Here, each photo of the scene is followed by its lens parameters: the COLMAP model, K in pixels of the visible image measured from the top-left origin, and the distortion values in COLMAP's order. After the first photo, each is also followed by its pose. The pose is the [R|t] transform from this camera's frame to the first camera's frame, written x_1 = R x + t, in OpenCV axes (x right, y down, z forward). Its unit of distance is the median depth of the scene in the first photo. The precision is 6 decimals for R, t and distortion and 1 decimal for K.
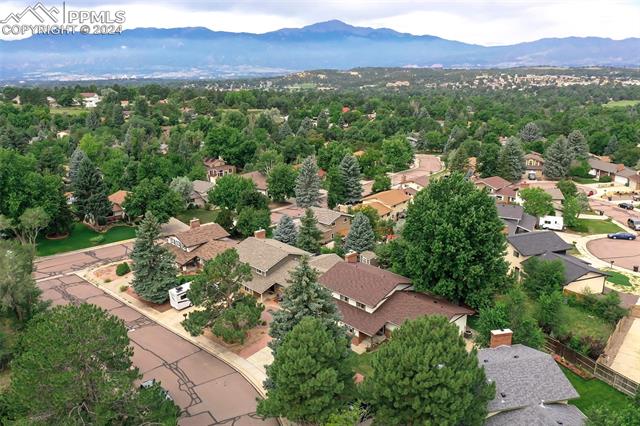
lens RADIAL K [[480.9, 0, 328.0], [0, 480.9, 212.2], [0, 0, 1]] dist [-0.010101, 0.001838]
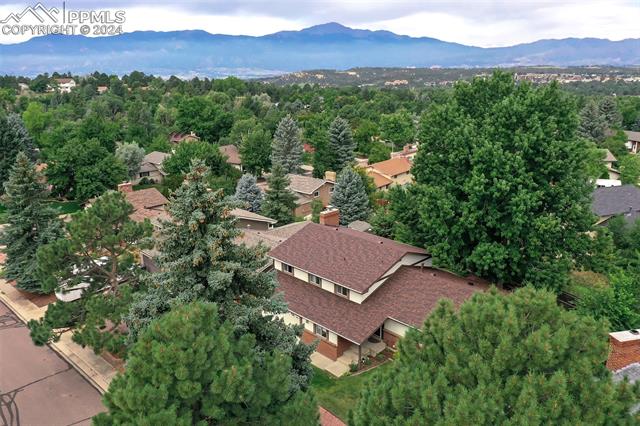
lens RADIAL K [[480.9, 0, 328.0], [0, 480.9, 212.2], [0, 0, 1]] dist [-0.010101, 0.001838]
pose [[0.999983, -0.005636, 0.001446, 0.035838], [0.005643, 0.999972, -0.004923, 0.071185], [-0.001418, 0.004931, 0.999987, 0.292039]]
